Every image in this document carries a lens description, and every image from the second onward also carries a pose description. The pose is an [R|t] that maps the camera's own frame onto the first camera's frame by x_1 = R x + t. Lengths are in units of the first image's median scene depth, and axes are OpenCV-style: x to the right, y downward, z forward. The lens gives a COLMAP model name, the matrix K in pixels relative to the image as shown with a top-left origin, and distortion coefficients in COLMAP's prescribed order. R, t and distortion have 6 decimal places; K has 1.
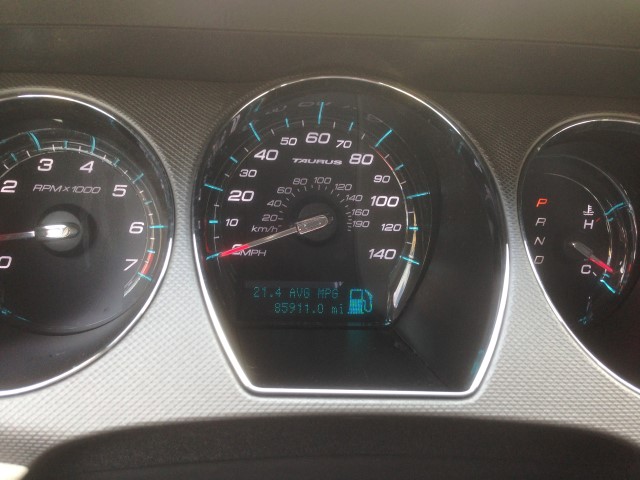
lens RADIAL K [[593.5, 0, 320.8], [0, 593.5, 239.3], [0, 0, 1]] dist [0.043878, 0.000000]
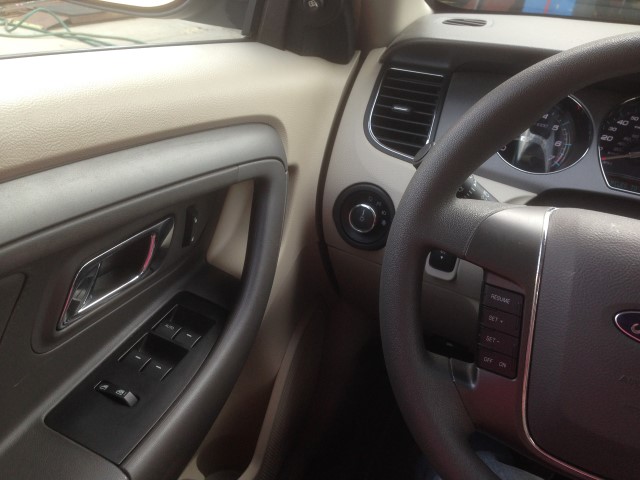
lens RADIAL K [[593.5, 0, 323.4], [0, 593.5, 237.0], [0, 0, 1]] dist [0.043878, 0.000000]
pose [[0.874004, 0.240725, -0.422100, -0.015398], [-0.219803, 0.970570, 0.098393, 0.321324], [0.433364, 0.006783, 0.901194, -1.637073]]
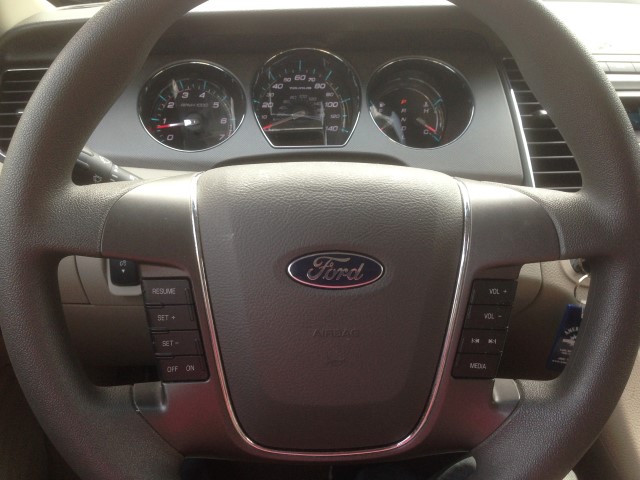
lens RADIAL K [[593.5, 0, 321.5], [0, 593.5, 241.7], [0, 0, 1]] dist [0.043878, 0.000000]
pose [[0.997445, -0.047713, -0.053171, 0.167675], [0.048809, 0.998618, 0.019504, 0.414472], [0.052167, -0.022049, 0.998395, -1.276125]]
